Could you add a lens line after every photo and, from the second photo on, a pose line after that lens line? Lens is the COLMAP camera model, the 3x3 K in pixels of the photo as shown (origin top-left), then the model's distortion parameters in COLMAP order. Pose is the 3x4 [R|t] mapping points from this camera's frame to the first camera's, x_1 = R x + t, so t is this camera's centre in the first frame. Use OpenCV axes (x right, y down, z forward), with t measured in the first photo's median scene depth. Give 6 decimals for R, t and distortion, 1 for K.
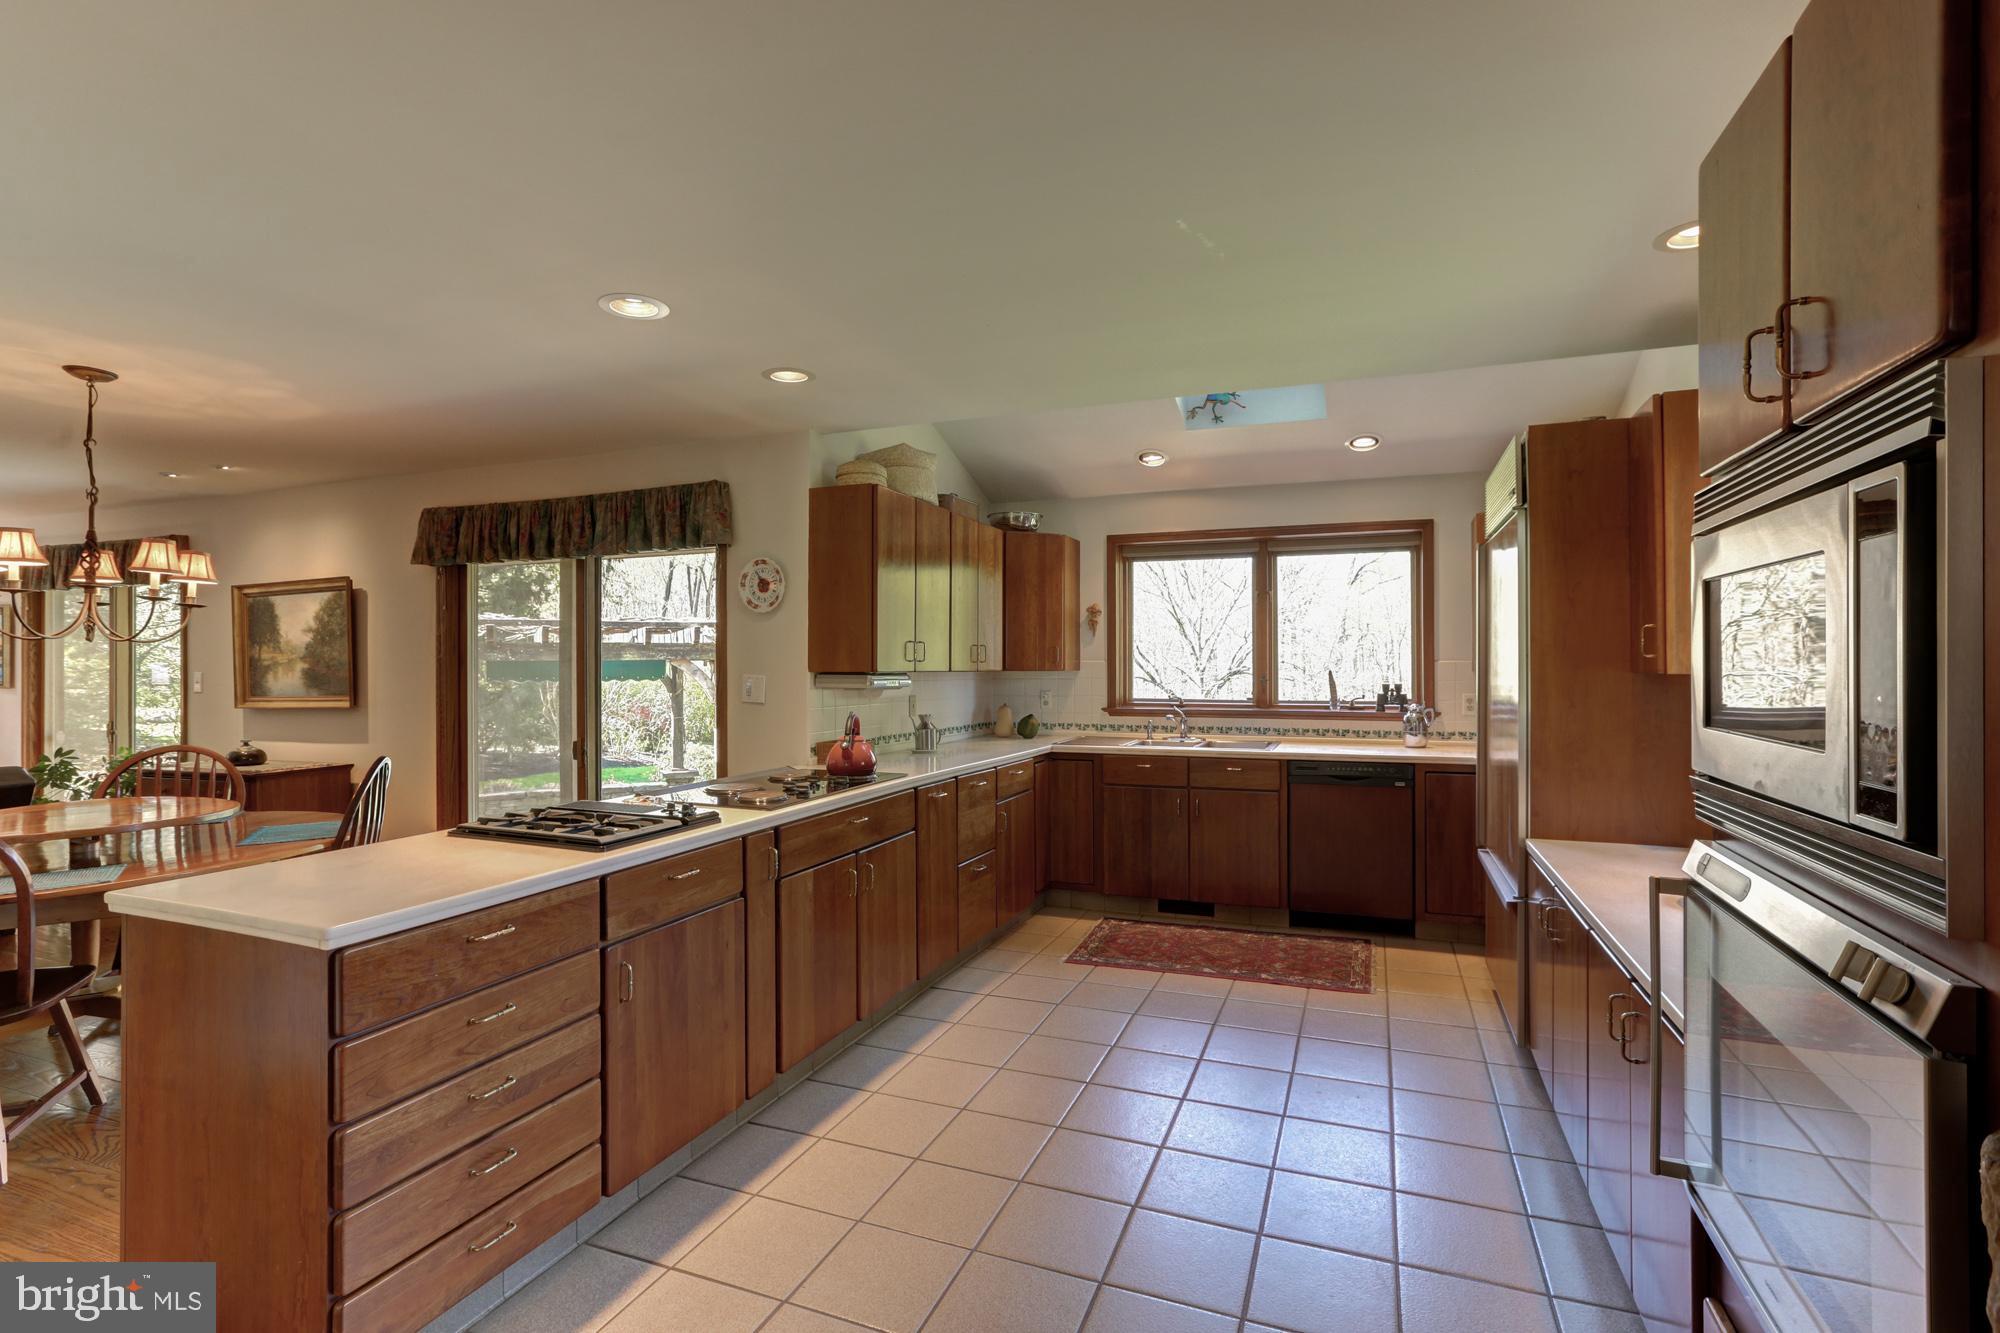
lens RADIAL K [[918.9, 0, 1017.0], [0, 918.9, 652.3], [0, 0, 1]] dist [-0.031139, 0.017603]
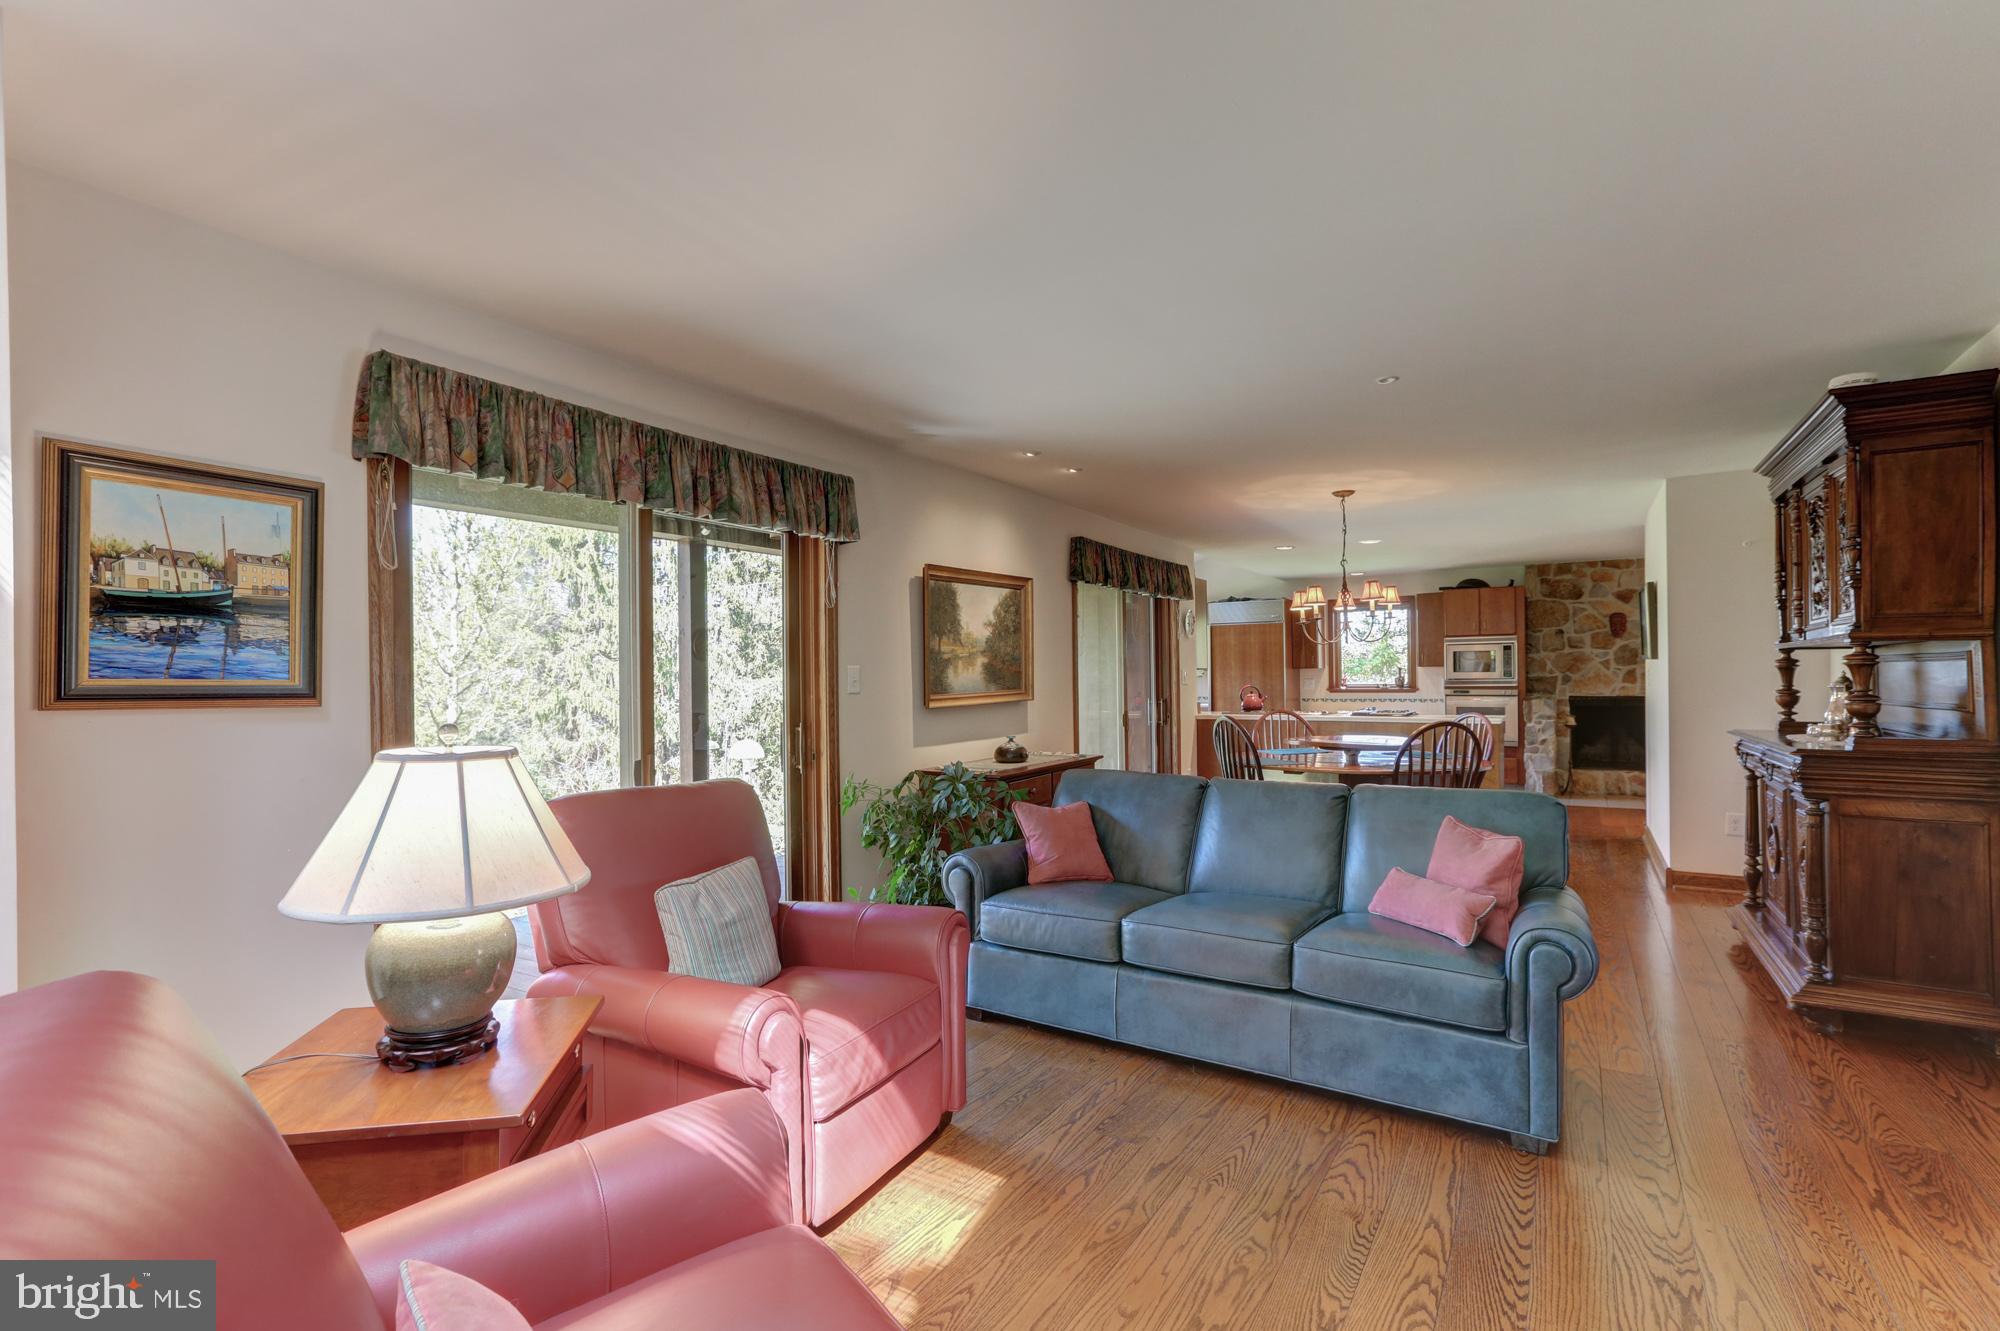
lens RADIAL K [[918.9, 0, 992.8], [0, 918.9, 668.4], [0, 0, 1]] dist [-0.031139, 0.017603]
pose [[0.184346, 0.010482, 0.982806, -1.868757], [0.000456, 0.999942, -0.010750, 0.036566], [-0.982861, 0.002429, 0.184331, 0.859204]]
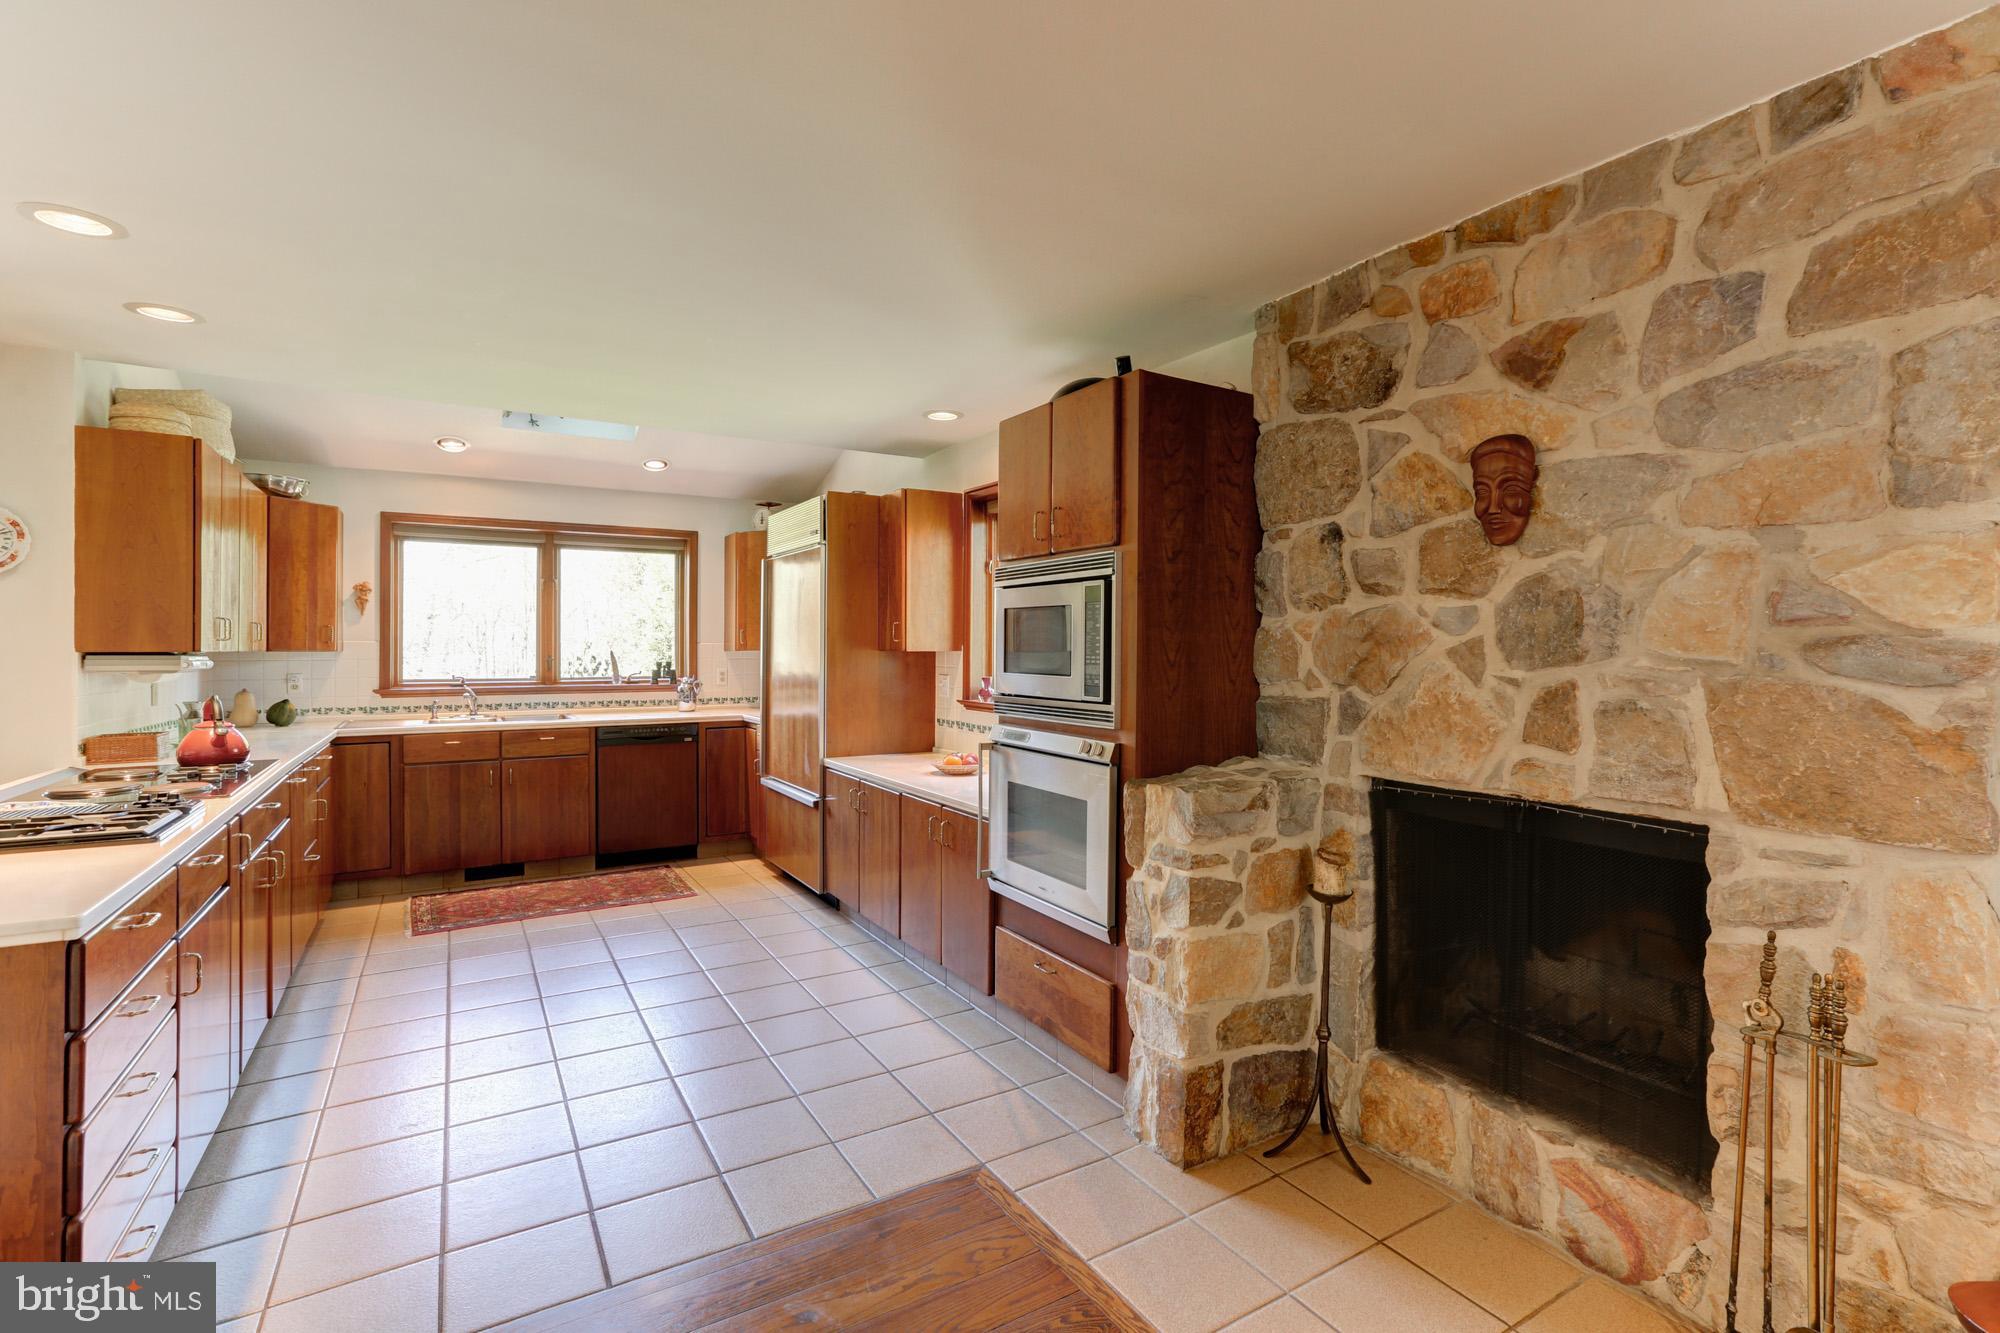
lens RADIAL K [[918.9, 0, 1013.3], [0, 918.9, 643.5], [0, 0, 1]] dist [-0.031139, 0.017603]
pose [[0.597011, 0.005825, 0.802212, -0.300842], [-0.011697, 0.999931, 0.001444, 0.002827], [-0.802148, -0.010246, 0.597037, -0.116428]]
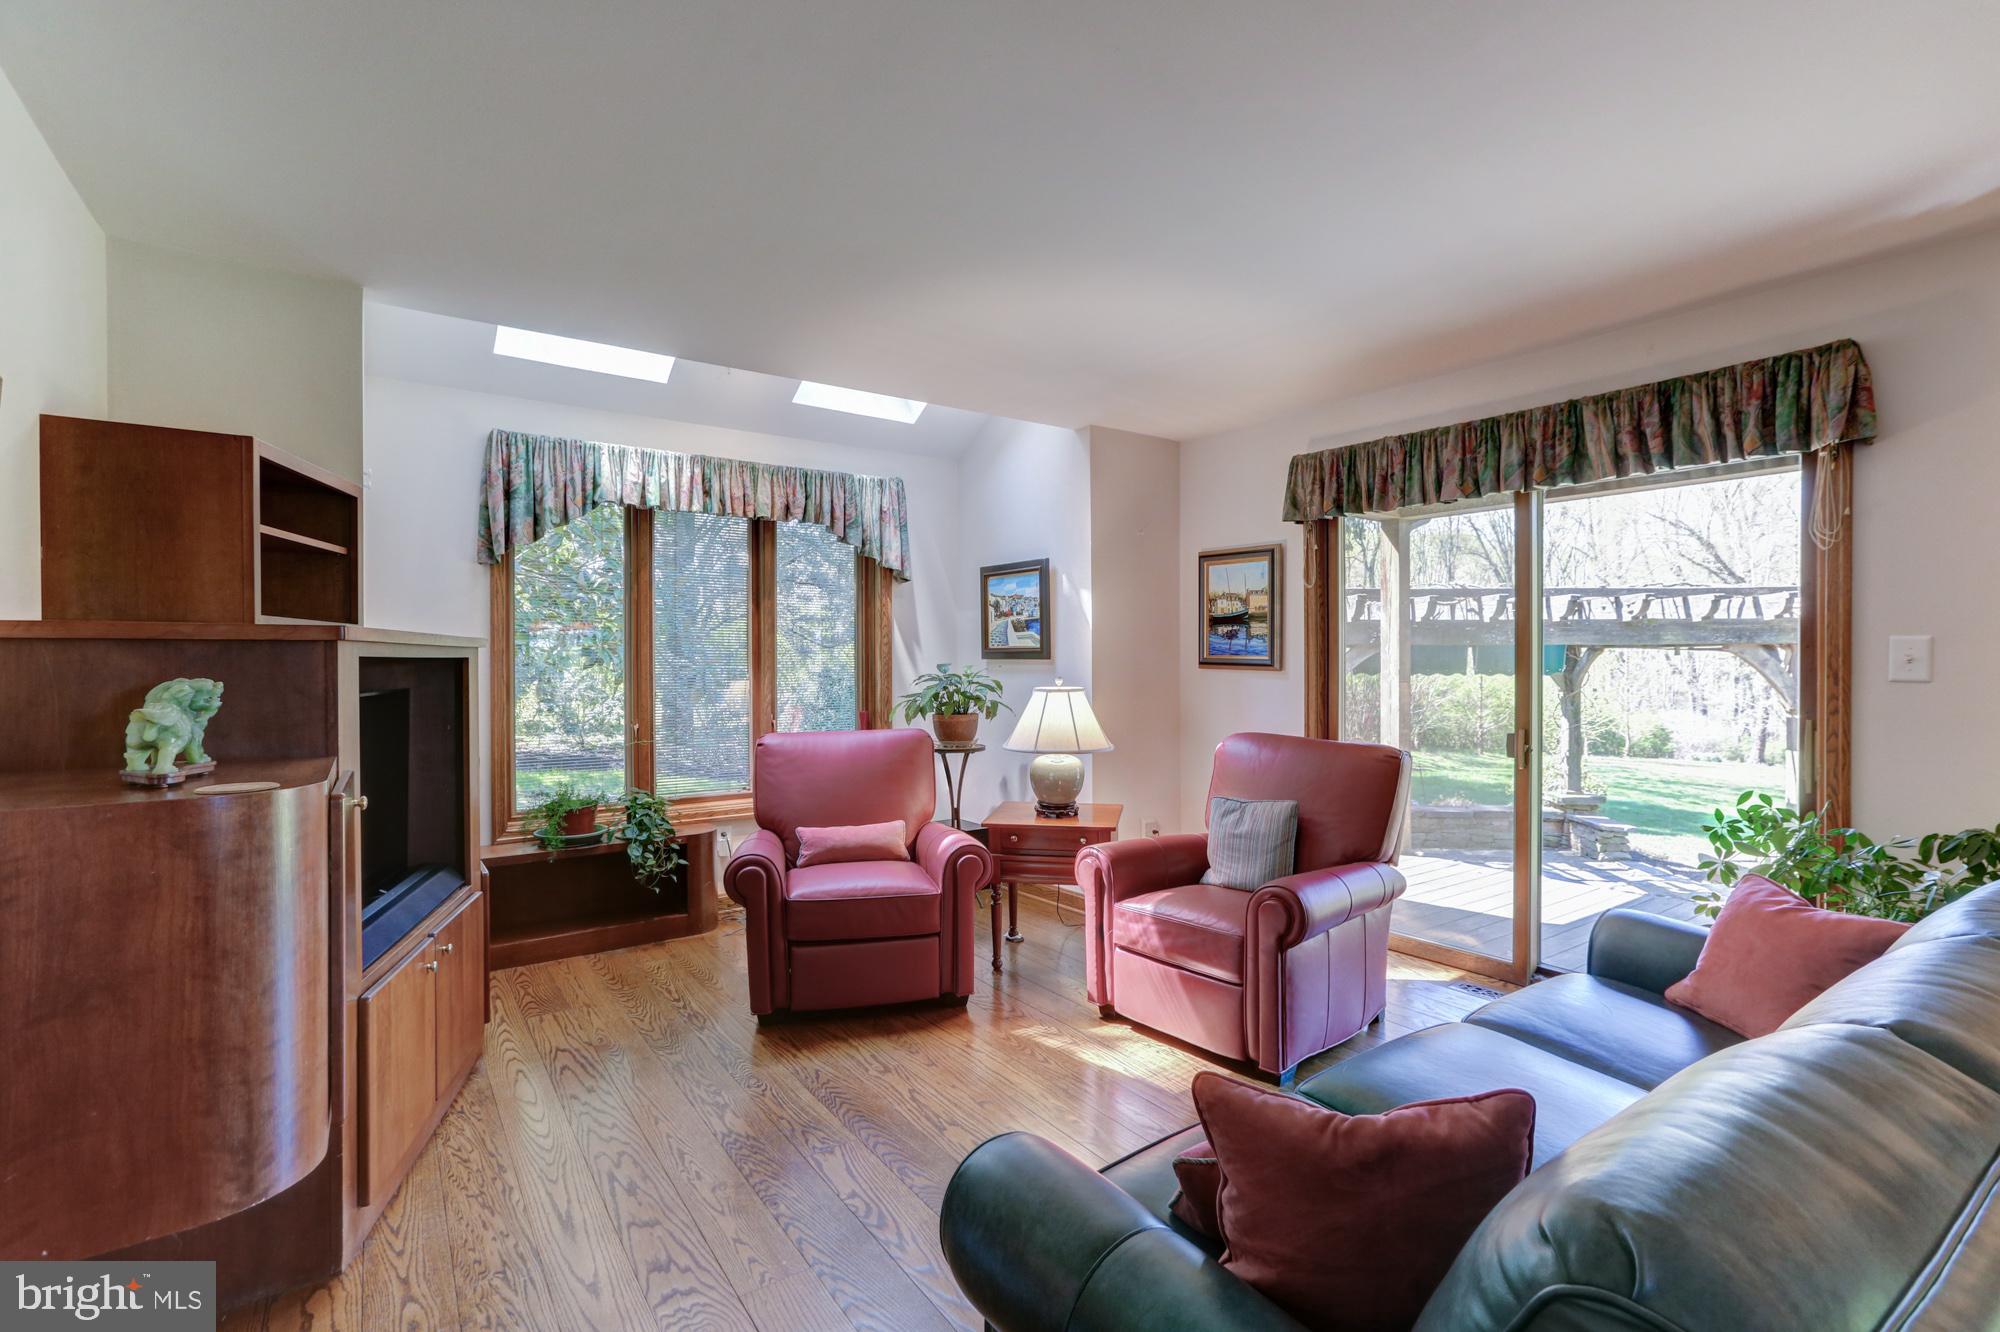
lens RADIAL K [[918.9, 0, 1034.2], [0, 918.9, 657.0], [0, 0, 1]] dist [-0.031139, 0.017603]
pose [[0.843485, 0.002793, -0.537146, -1.182987], [0.000417, 0.999983, 0.005855, 0.033213], [0.537153, -0.005163, 0.843469, 0.443136]]
